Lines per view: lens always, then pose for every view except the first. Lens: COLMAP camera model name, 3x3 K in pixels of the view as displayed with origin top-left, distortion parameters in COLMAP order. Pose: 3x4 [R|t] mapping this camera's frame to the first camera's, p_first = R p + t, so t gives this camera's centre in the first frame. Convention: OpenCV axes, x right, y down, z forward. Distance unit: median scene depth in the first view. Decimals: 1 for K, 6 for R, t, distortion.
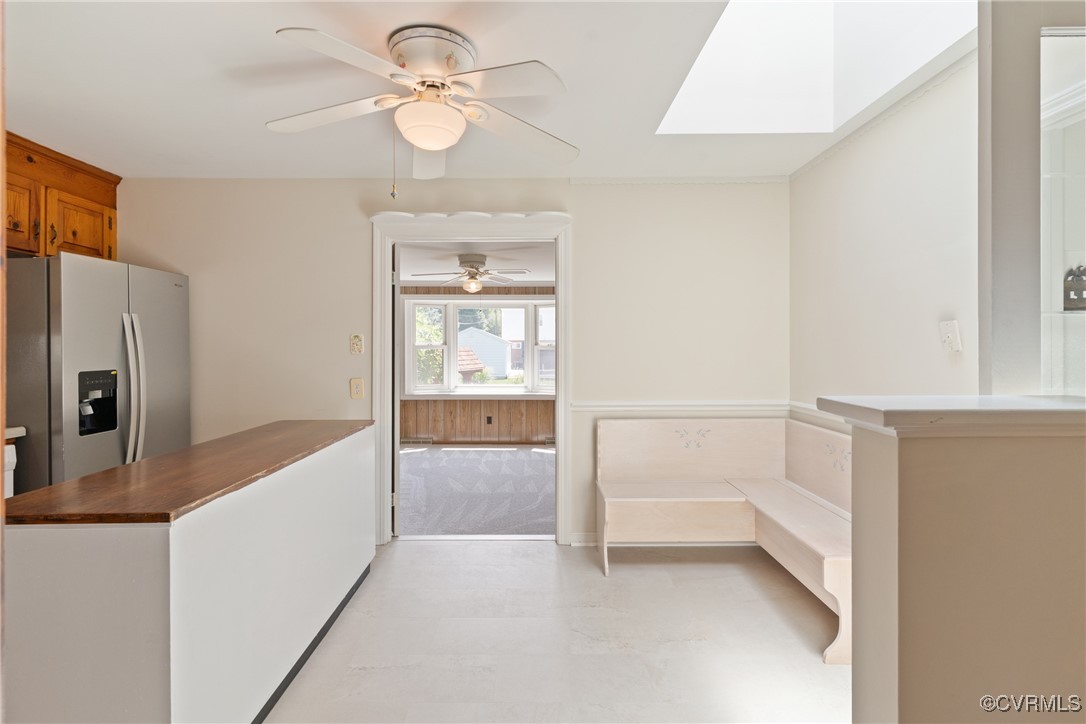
lens RADIAL K [[514.2, 0, 544.0], [0, 514.2, 343.6], [0, 0, 1]] dist [0.004244, -0.000282]
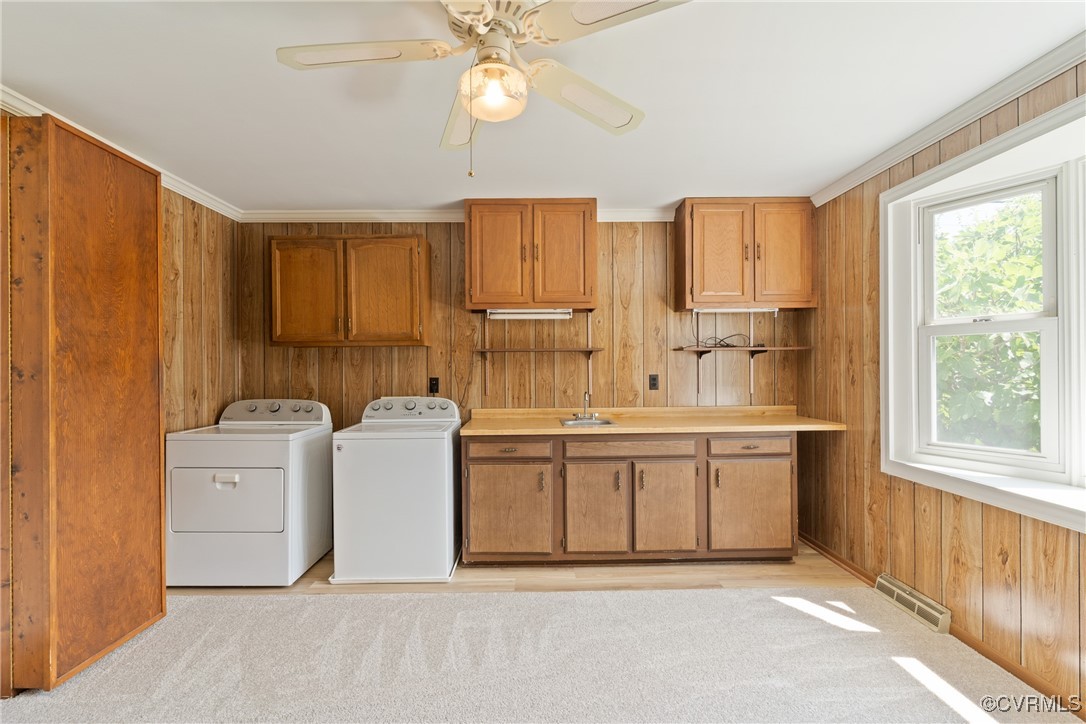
lens RADIAL K [[518.8, 0, 571.2], [0, 518.8, 363.3], [0, 0, 1]] dist [0.000174, 0.000077]
pose [[0.007686, 0.001621, -0.999969, 0.099975], [0.012497, 0.999920, 0.001717, 0.026339], [0.999892, -0.012510, 0.007666, 0.766277]]
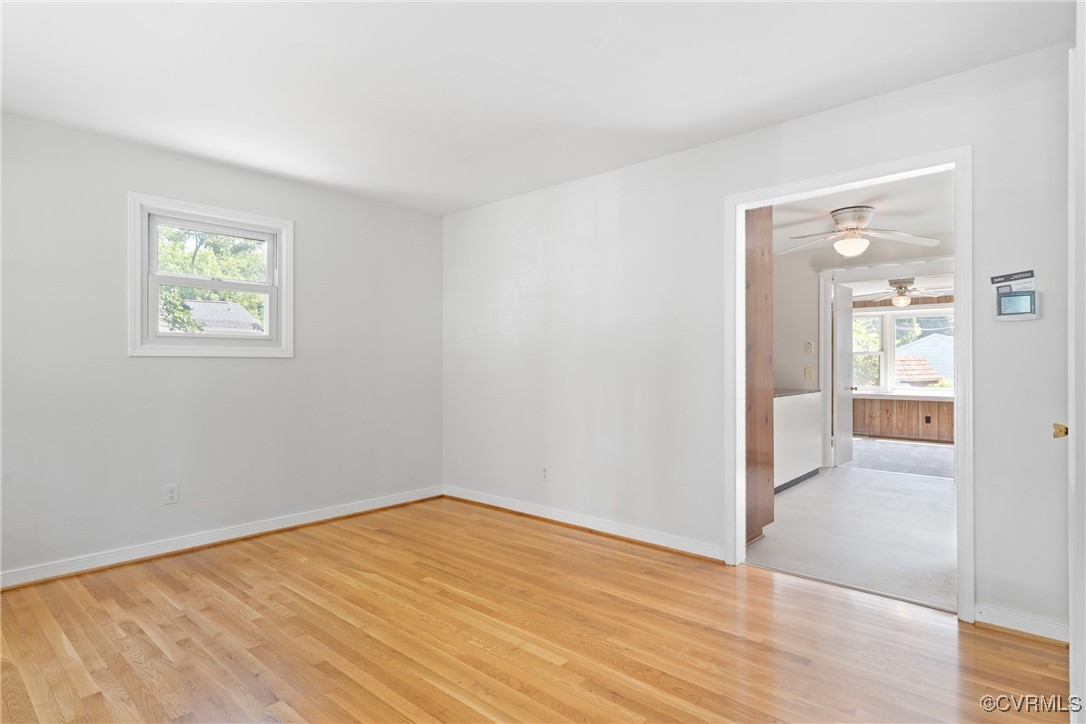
lens RADIAL K [[577.5, 0, 543.0], [0, 577.5, 362.0], [0, 0, 1]] dist [0.026964, 0.000118]
pose [[0.734935, 0.002965, -0.678131, 0.132071], [0.003405, 0.999962, 0.008062, 0.014015], [0.678129, -0.008234, 0.734897, -0.455676]]
